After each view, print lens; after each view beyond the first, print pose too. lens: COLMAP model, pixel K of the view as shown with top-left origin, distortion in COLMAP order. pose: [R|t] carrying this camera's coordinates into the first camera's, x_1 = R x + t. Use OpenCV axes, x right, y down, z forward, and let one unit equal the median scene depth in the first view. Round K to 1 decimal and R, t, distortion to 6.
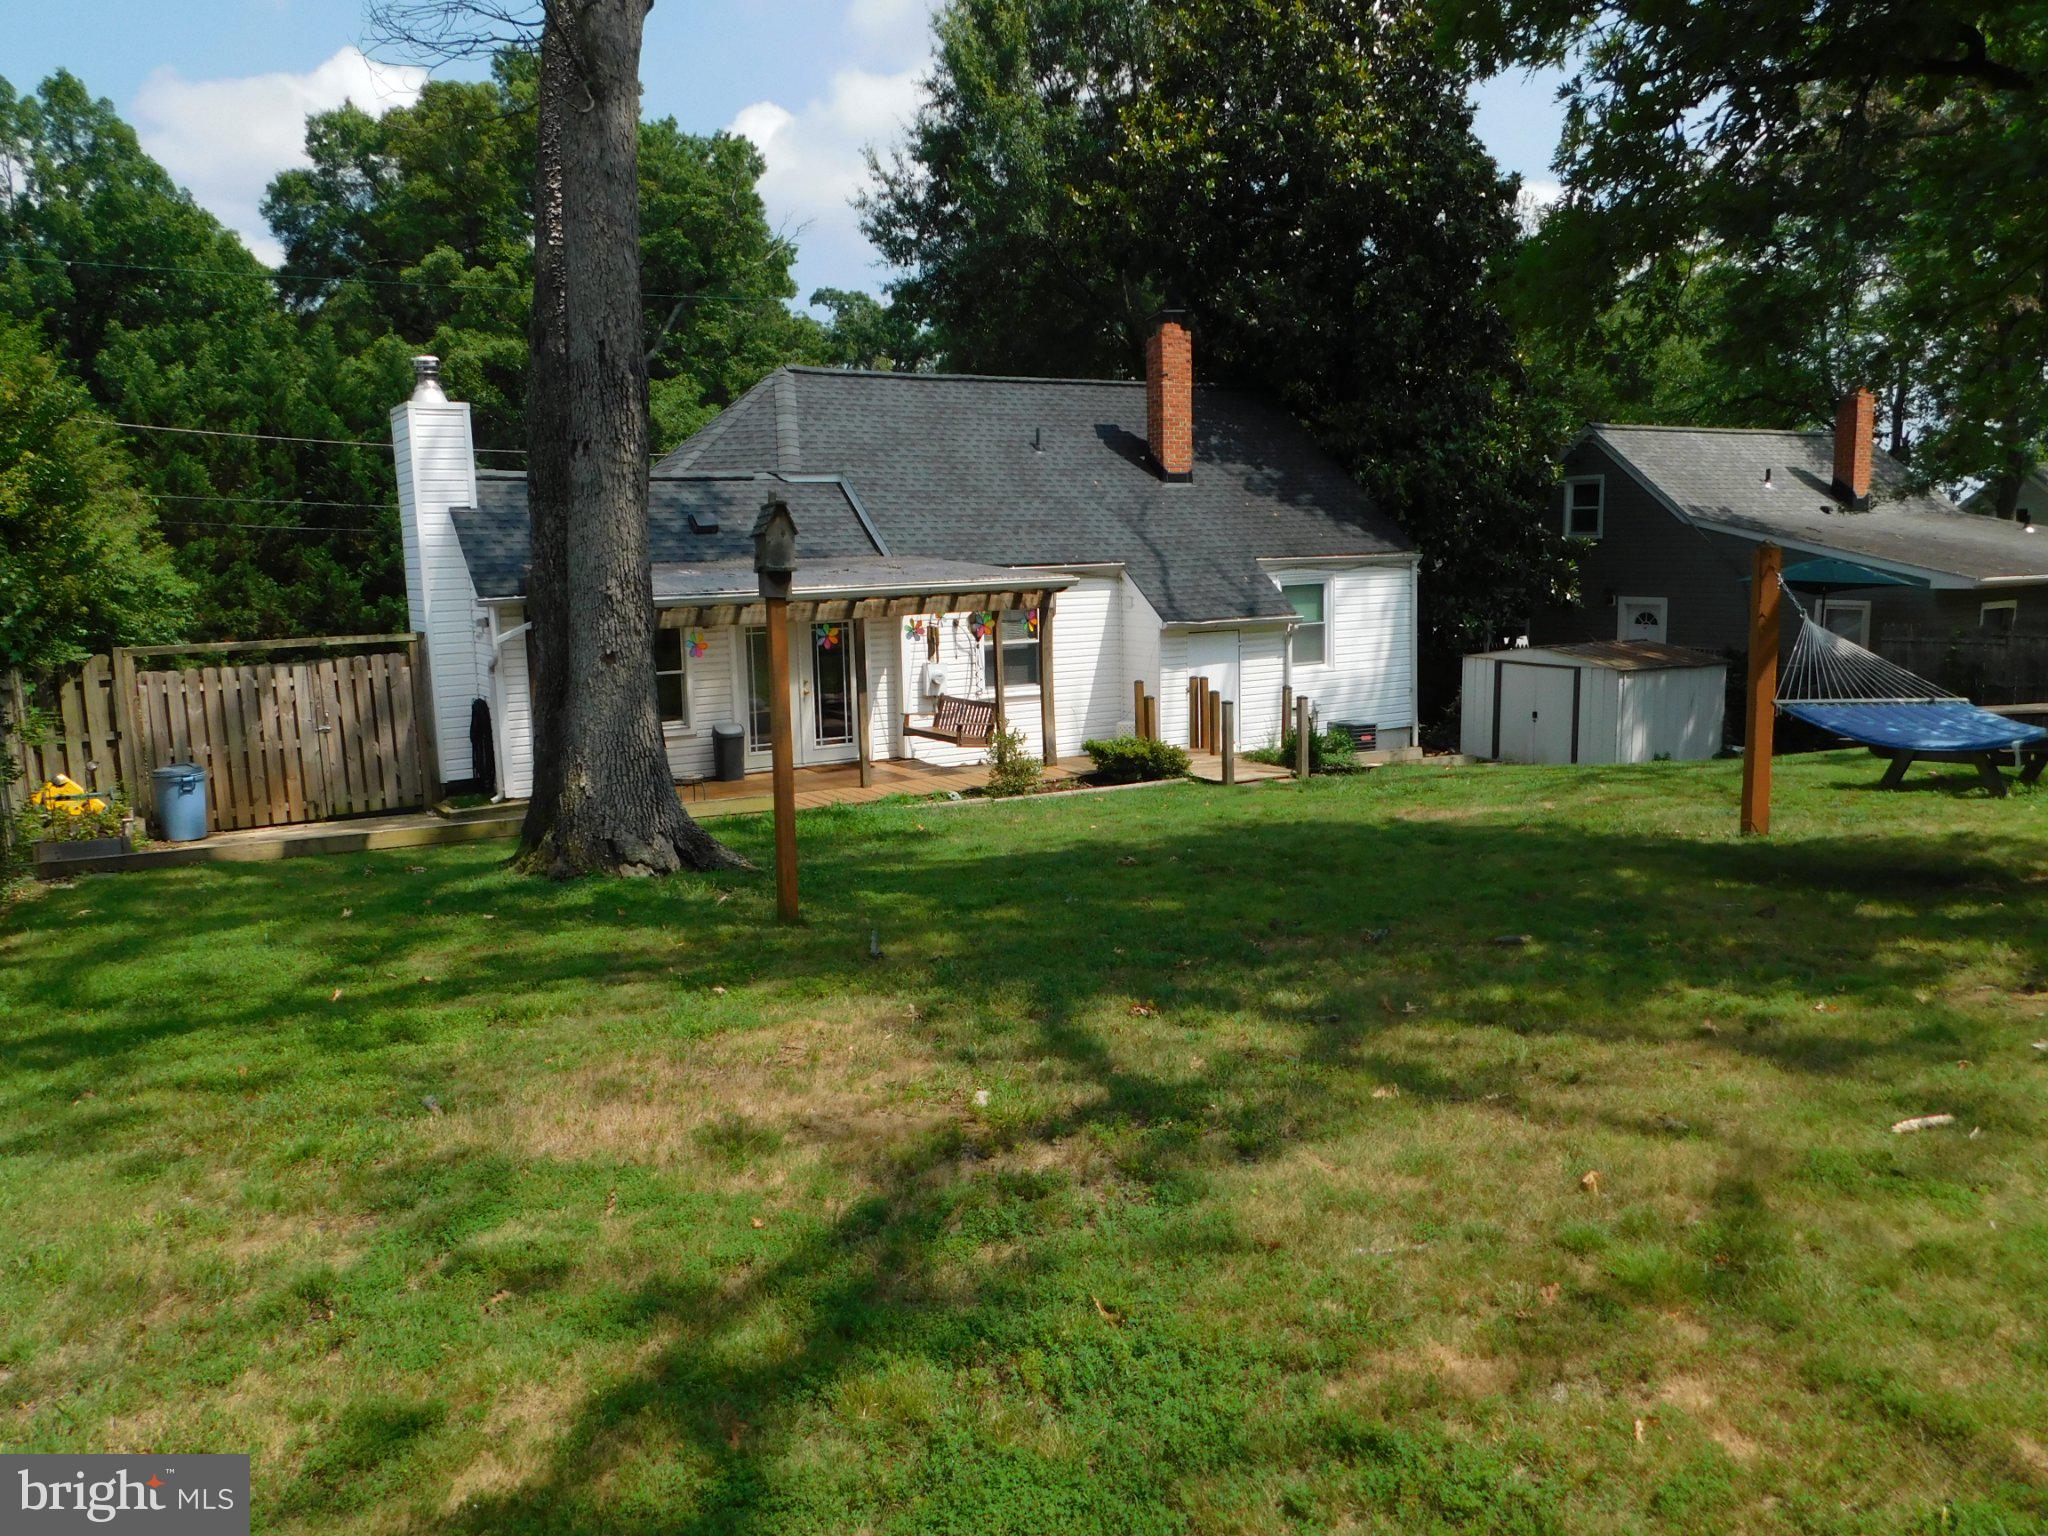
lens RADIAL K [[1502.0, 0, 1010.8], [0, 1502.0, 766.3], [0, 0, 1]] dist [-0.001894, -0.002142]
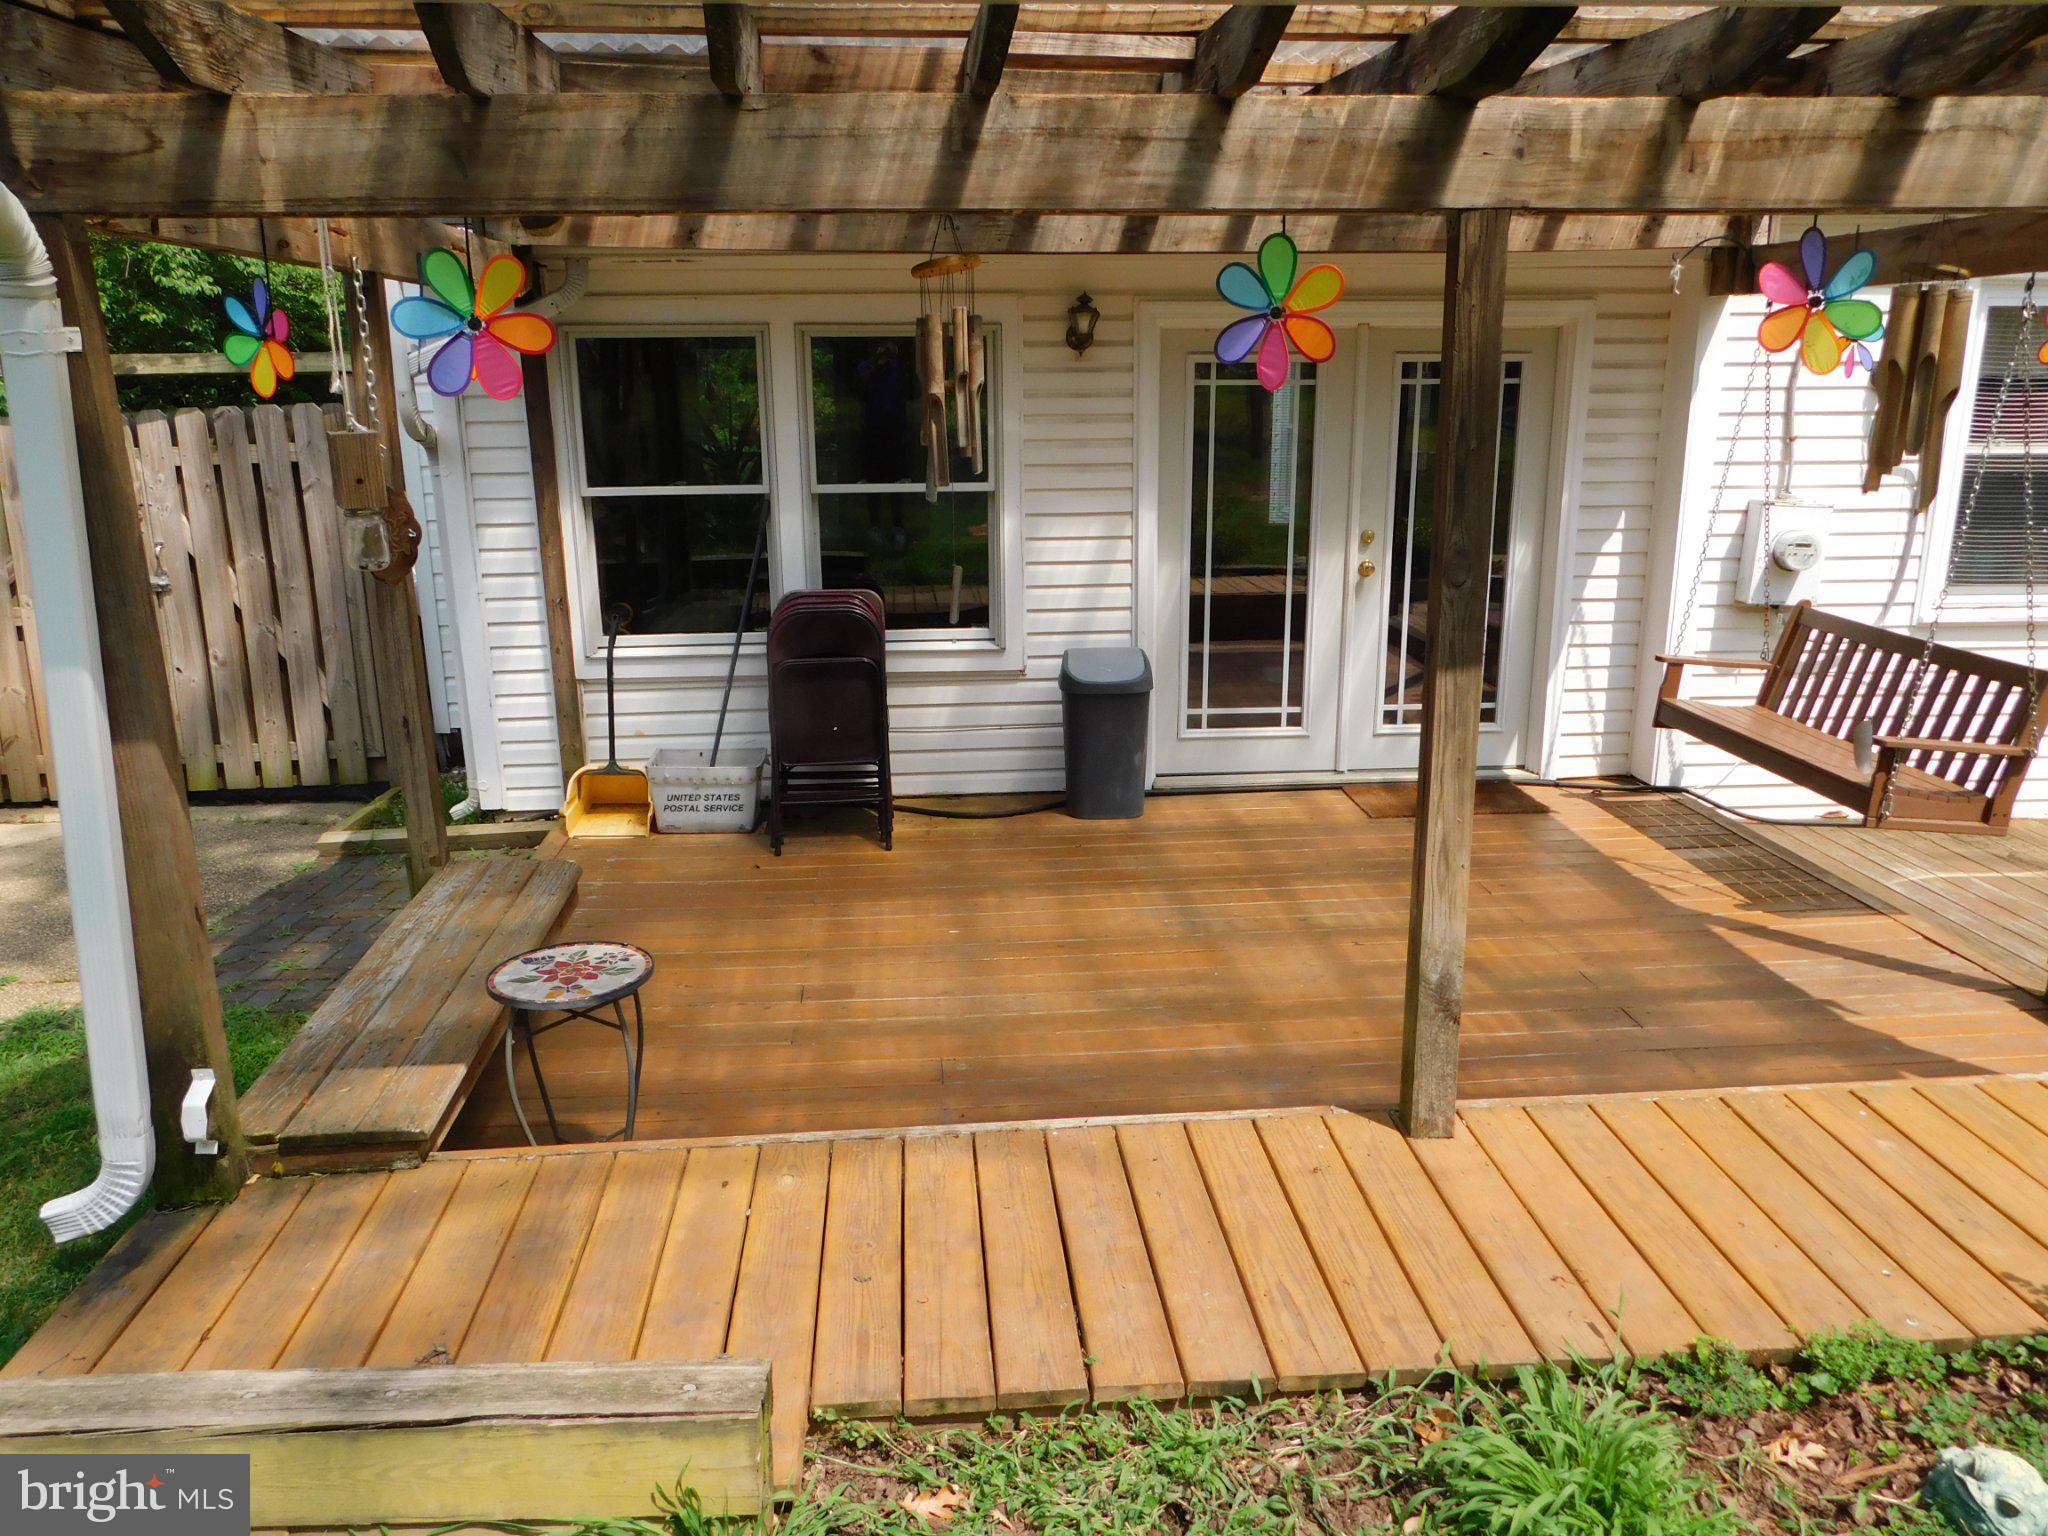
lens RADIAL K [[1507.2, 0, 1027.7], [0, 1507.2, 788.2], [0, 0, 1]] dist [-0.007122, -0.004017]
pose [[0.895123, 0.135427, -0.424753, -0.051760], [-0.079005, 0.985852, 0.147831, -0.043438], [0.438764, -0.098769, 0.893158, 0.639861]]
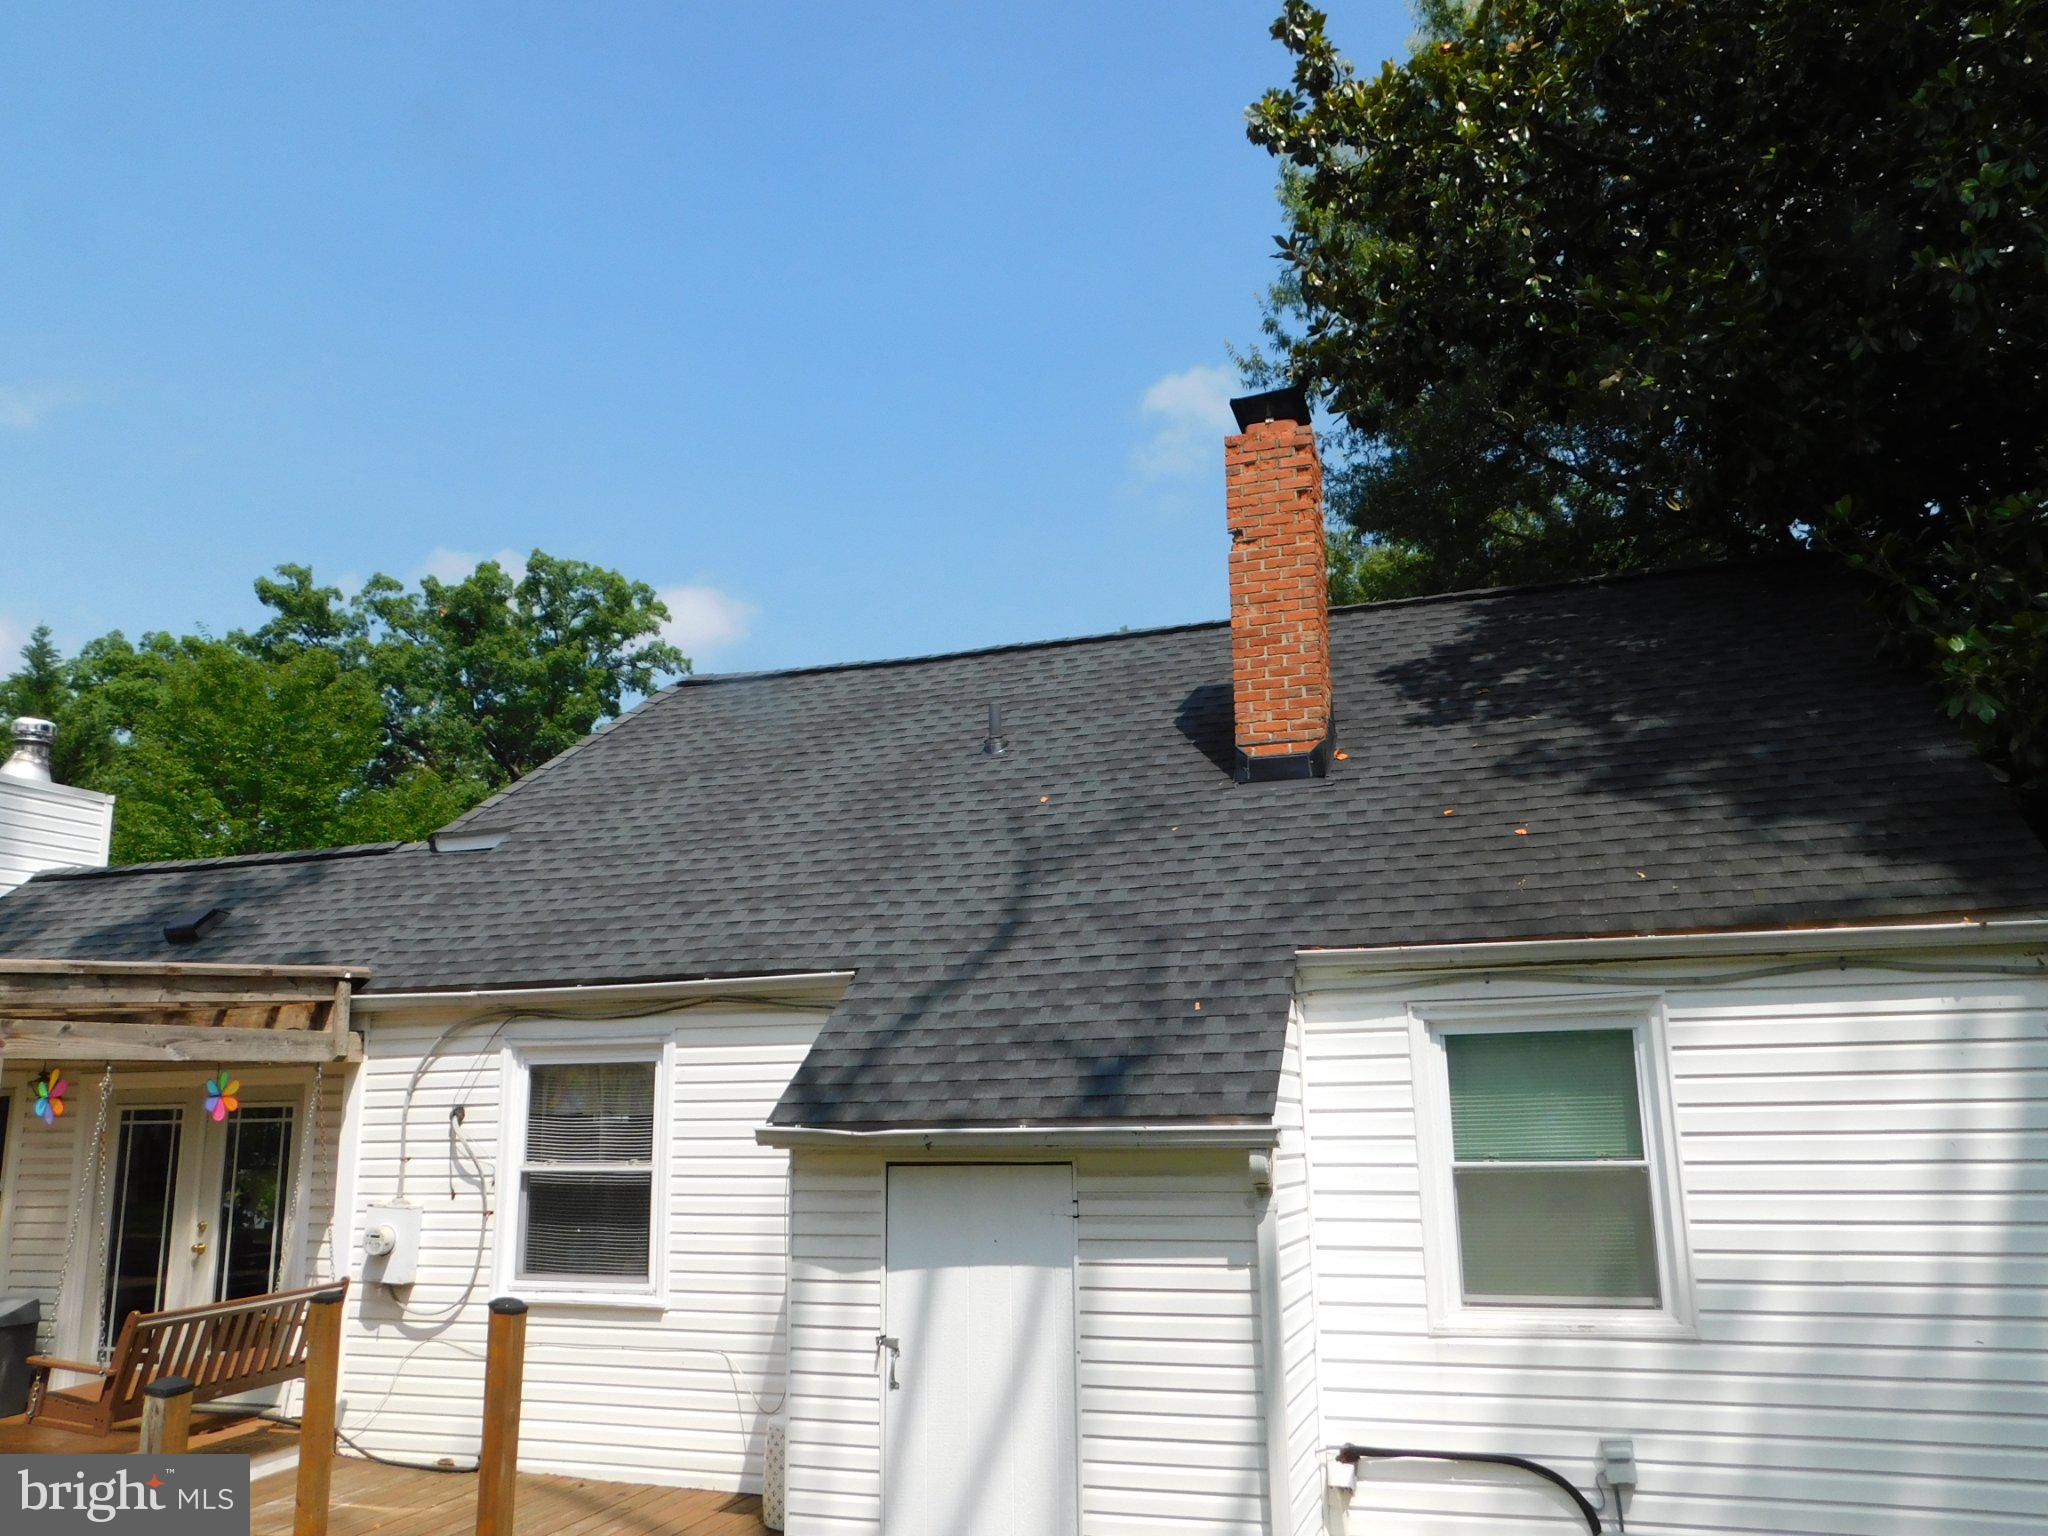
lens RADIAL K [[1550.5, 0, 1024.4], [0, 1550.5, 750.0], [0, 0, 1]] dist [0.002262, 0.001293]
pose [[0.653259, -0.156743, -0.740733, 0.438915], [-0.106516, 0.949581, -0.294874, -0.081525], [0.749605, 0.271529, 0.603626, 0.829474]]
